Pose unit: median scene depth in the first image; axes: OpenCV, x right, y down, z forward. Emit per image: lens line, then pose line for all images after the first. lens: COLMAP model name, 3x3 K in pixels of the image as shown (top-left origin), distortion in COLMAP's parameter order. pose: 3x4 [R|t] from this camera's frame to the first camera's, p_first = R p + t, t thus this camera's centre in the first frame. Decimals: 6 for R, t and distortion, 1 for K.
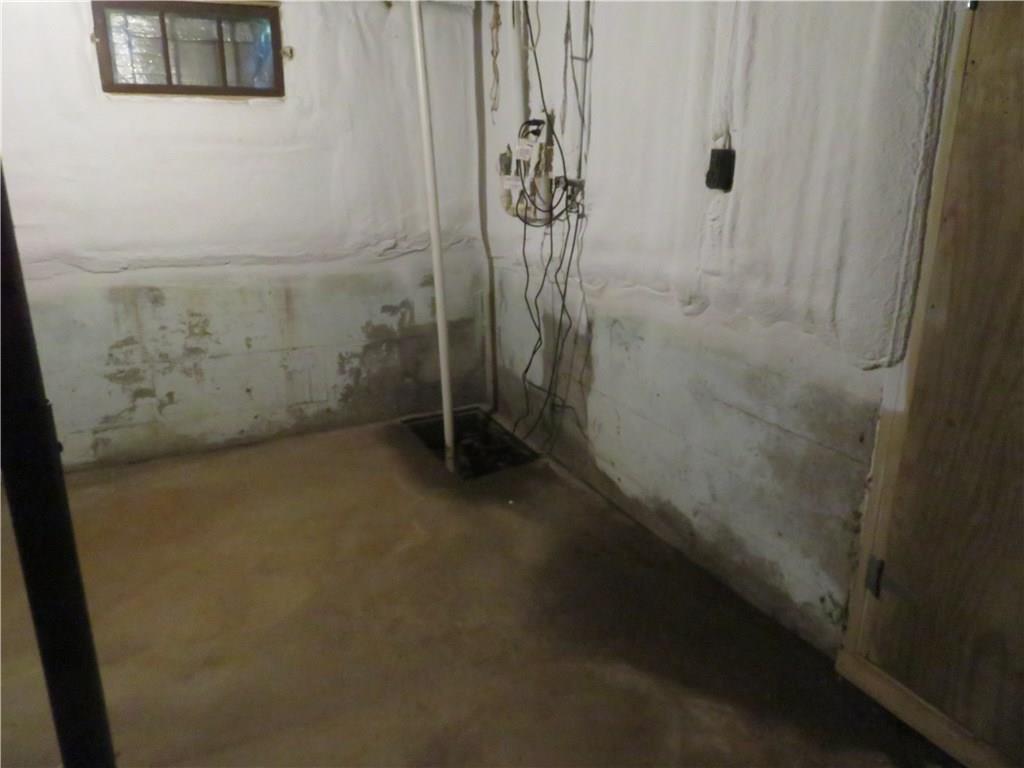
lens RADIAL K [[755.5, 0, 511.8], [0, 755.5, 380.1], [0, 0, 1]] dist [-0.018095, 0.009914]
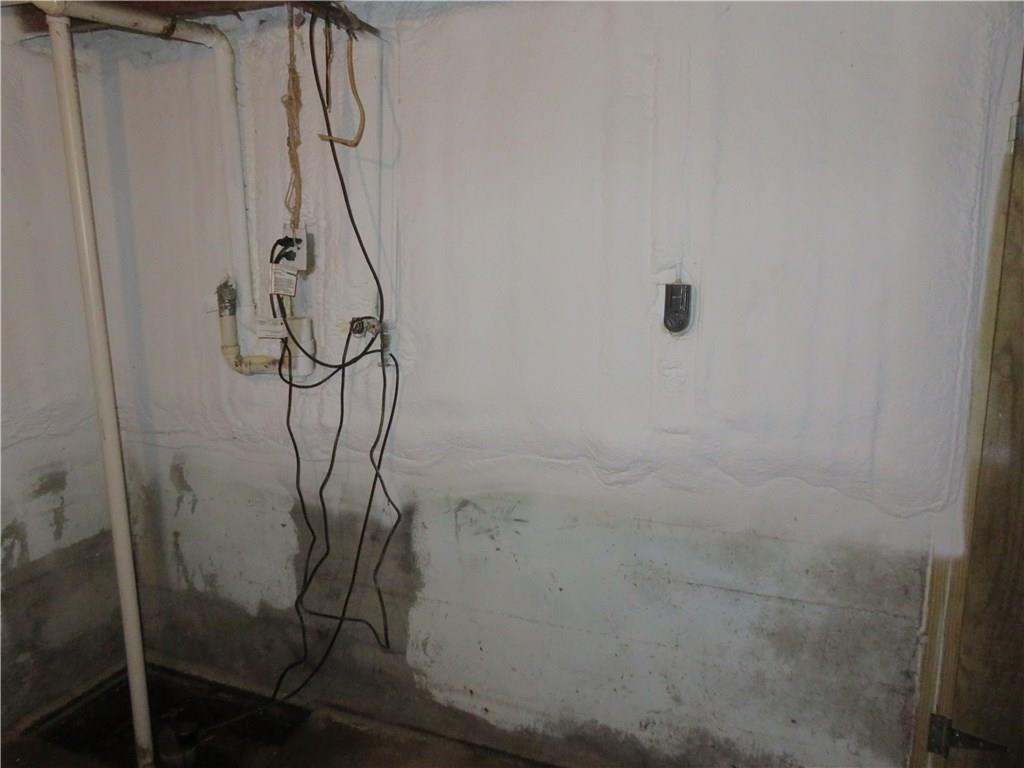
lens RADIAL K [[755.5, 0, 512.1], [0, 755.5, 391.4], [0, 0, 1]] dist [-0.018095, 0.009914]
pose [[0.733970, -0.096741, 0.672257, -0.383162], [0.189509, 0.979663, -0.065926, -0.153153], [-0.652208, 0.175786, 0.737376, 0.474136]]
